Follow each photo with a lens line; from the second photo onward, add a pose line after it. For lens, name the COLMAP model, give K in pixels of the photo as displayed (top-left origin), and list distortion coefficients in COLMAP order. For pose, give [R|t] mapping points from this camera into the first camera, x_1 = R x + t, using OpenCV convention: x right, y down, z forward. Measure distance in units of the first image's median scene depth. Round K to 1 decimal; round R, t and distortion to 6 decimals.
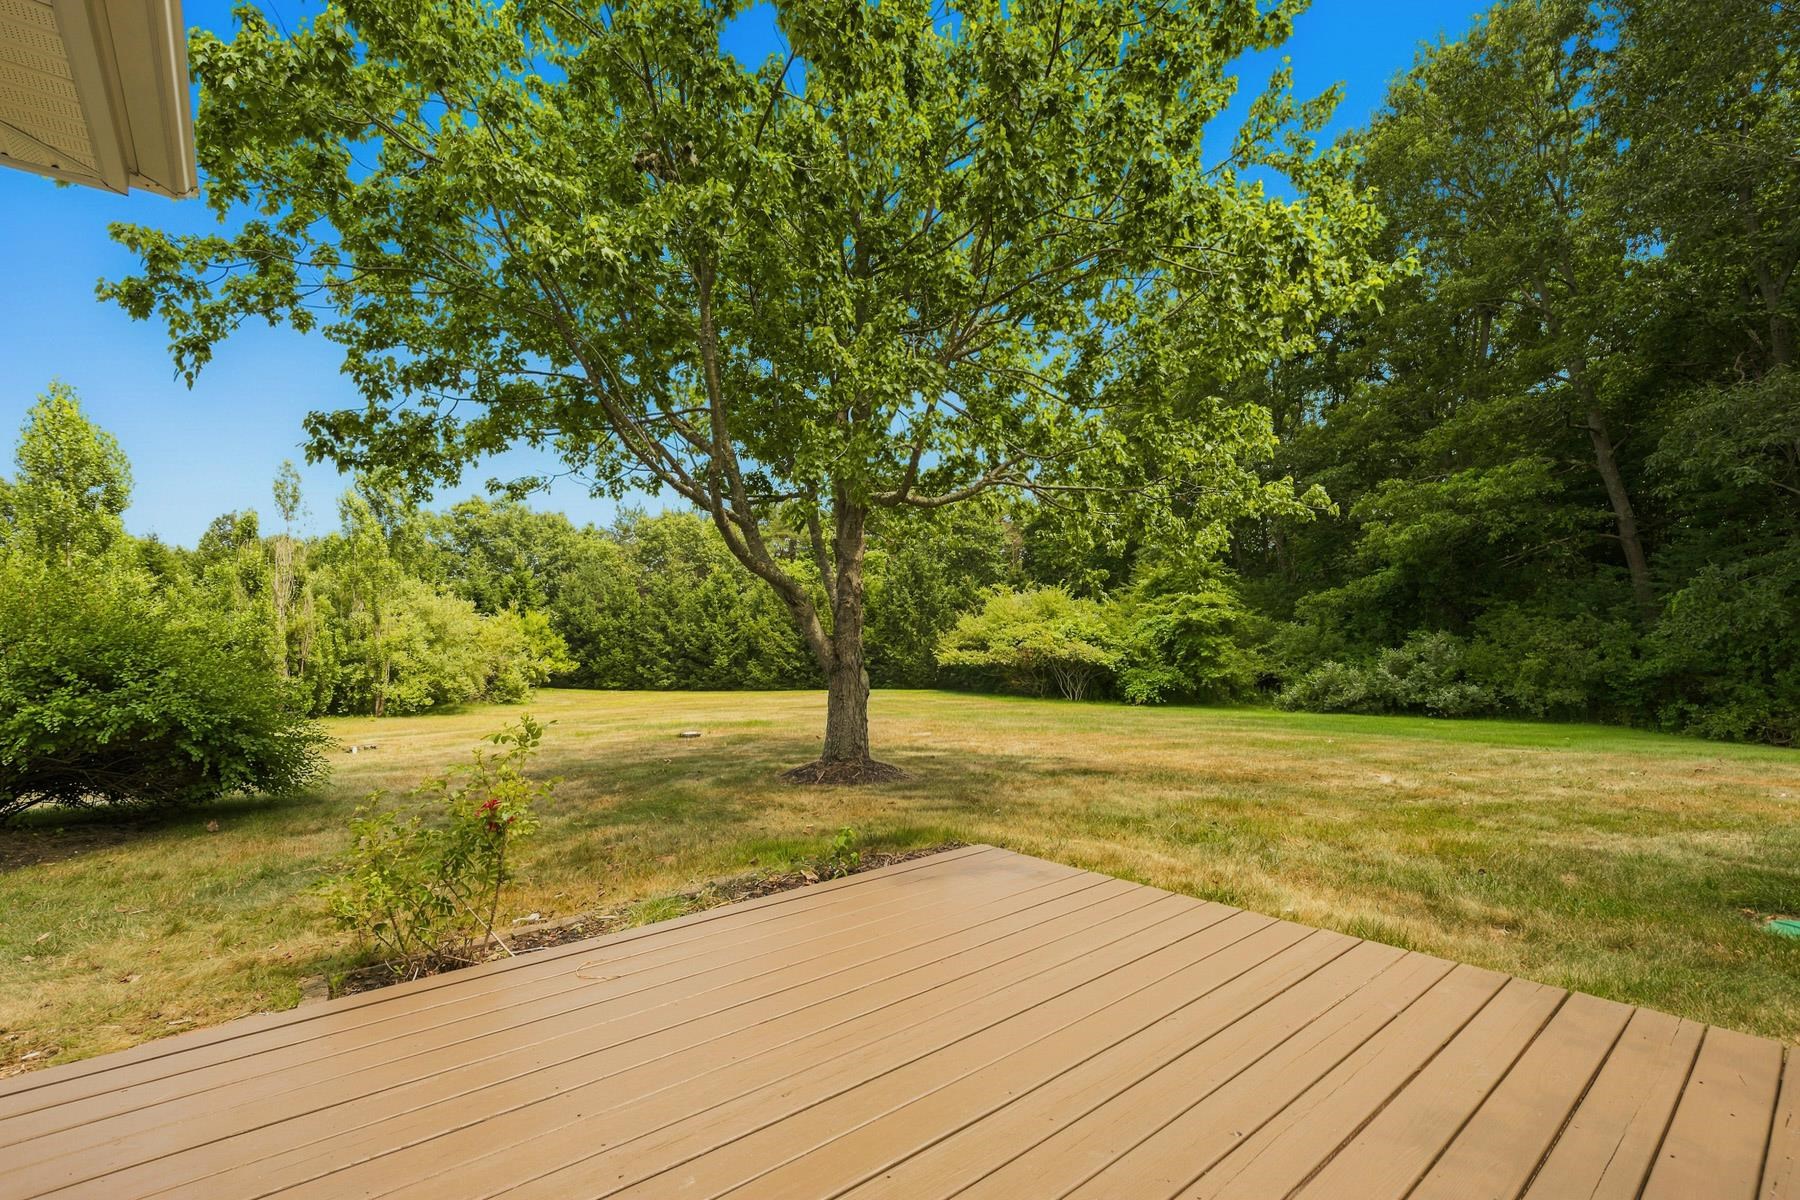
lens RADIAL K [[758.5, 0, 900.0], [0, 758.5, 600.0], [0, 0, 1]] dist [-0.041604, 0.008179]
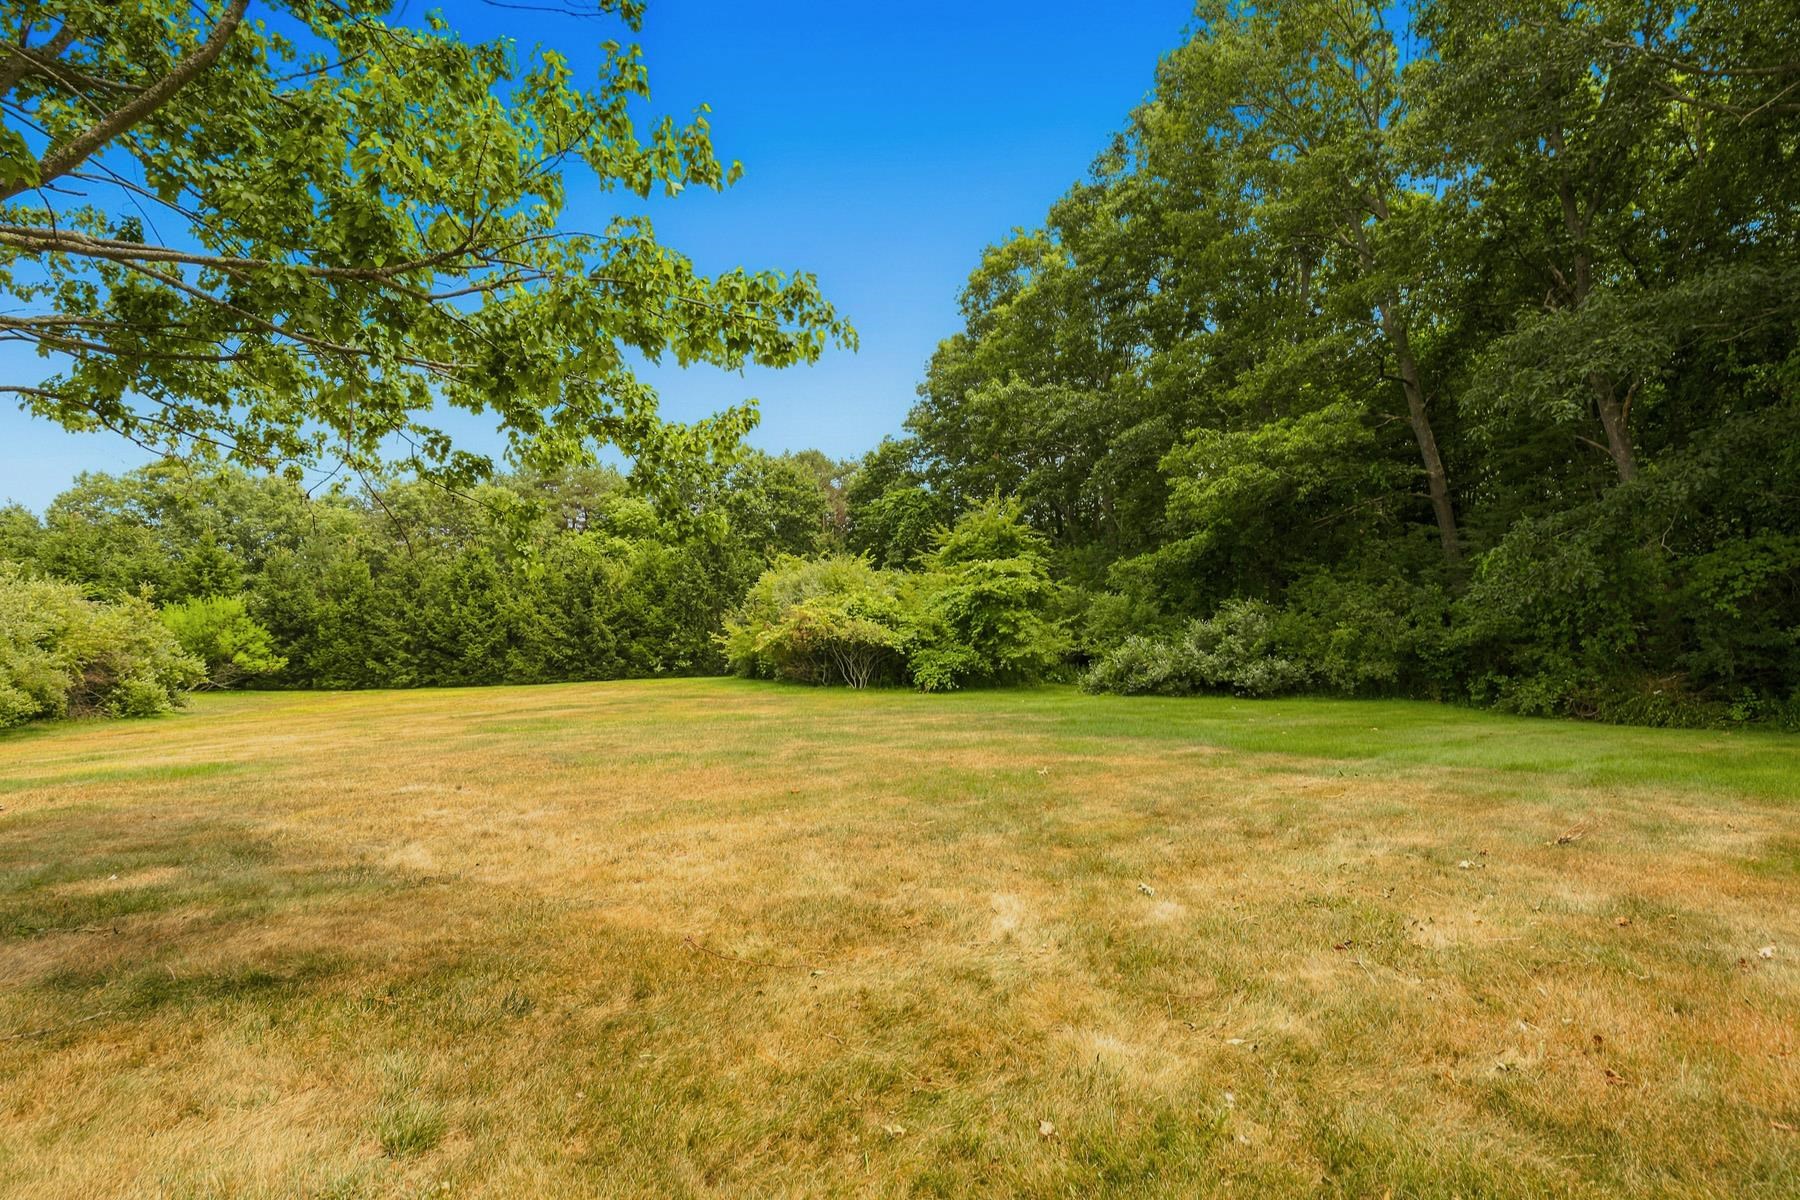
lens RADIAL K [[758.5, 0, 900.0], [0, 758.5, 600.0], [0, 0, 1]] dist [-0.041604, 0.008179]
pose [[0.987457, -0.021063, 0.156478, 0.150874], [0.015849, 0.999279, 0.034491, 0.004213], [-0.157092, -0.031578, 0.987079, 0.155847]]
